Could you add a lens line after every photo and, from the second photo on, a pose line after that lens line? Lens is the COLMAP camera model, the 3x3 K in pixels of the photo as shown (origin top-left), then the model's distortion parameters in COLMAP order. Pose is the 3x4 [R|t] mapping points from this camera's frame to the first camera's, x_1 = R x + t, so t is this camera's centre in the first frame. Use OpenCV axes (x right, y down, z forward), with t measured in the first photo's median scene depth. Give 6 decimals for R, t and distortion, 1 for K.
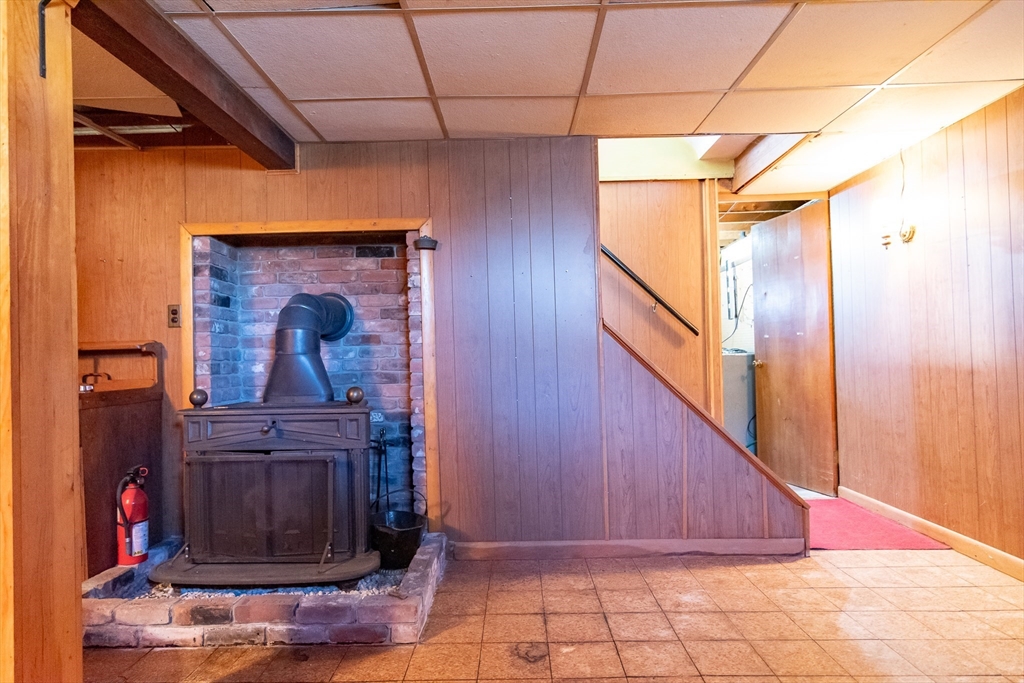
lens RADIAL K [[599.0, 0, 472.3], [0, 599.0, 343.6], [0, 0, 1]] dist [0.000911, 0.001918]
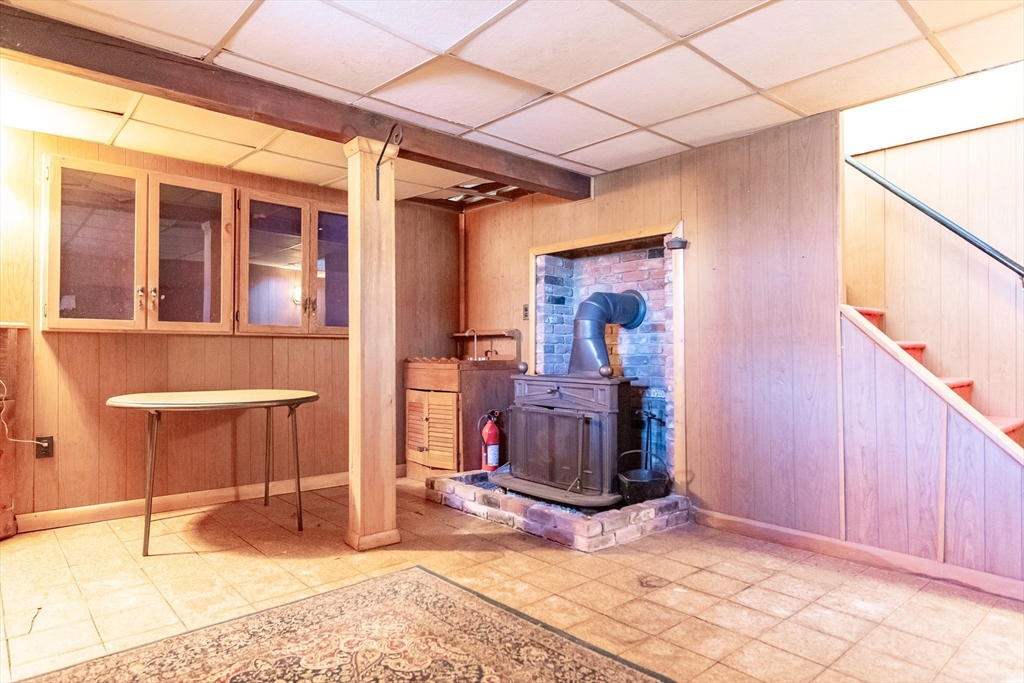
lens RADIAL K [[599.0, 0, 472.3], [0, 599.0, 343.6], [0, 0, 1]] dist [0.000911, 0.001918]
pose [[0.648063, 0.016084, -0.761417, 0.542789], [-0.003727, 0.999832, 0.017947, 0.005180], [0.761578, -0.008793, 0.648014, -0.046612]]
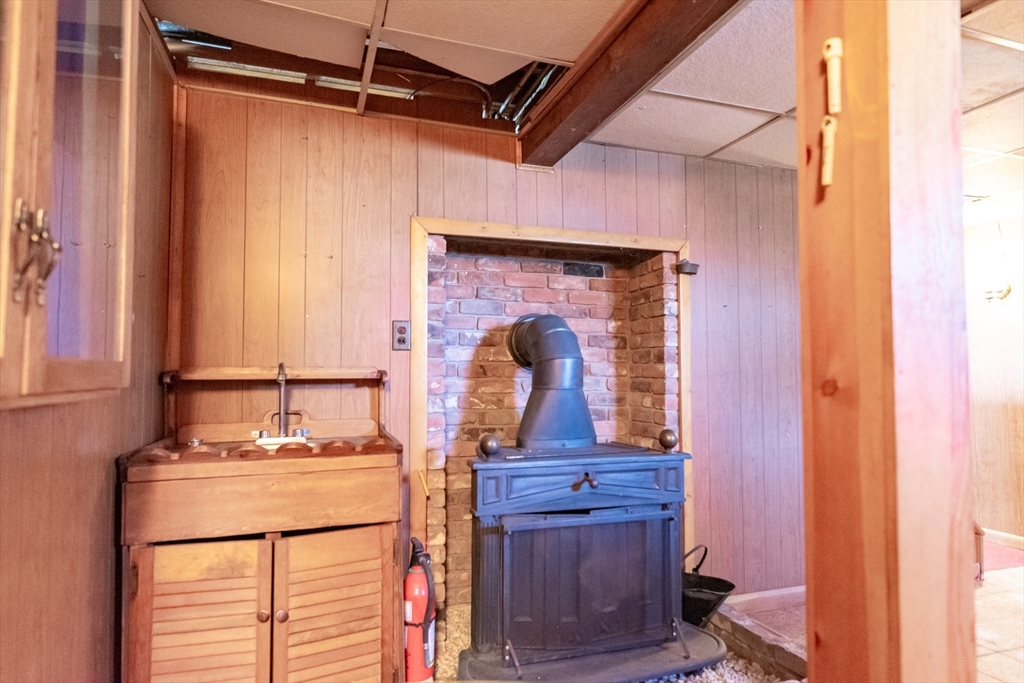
lens RADIAL K [[612.4, 0, 422.8], [0, 612.4, 336.8], [0, 0, 1]] dist [0.000070, 0.000727]
pose [[0.939607, 0.039923, 0.339919, -0.755687], [-0.027726, 0.998788, -0.040667, -0.013746], [-0.341131, 0.028787, 0.939575, 0.265340]]
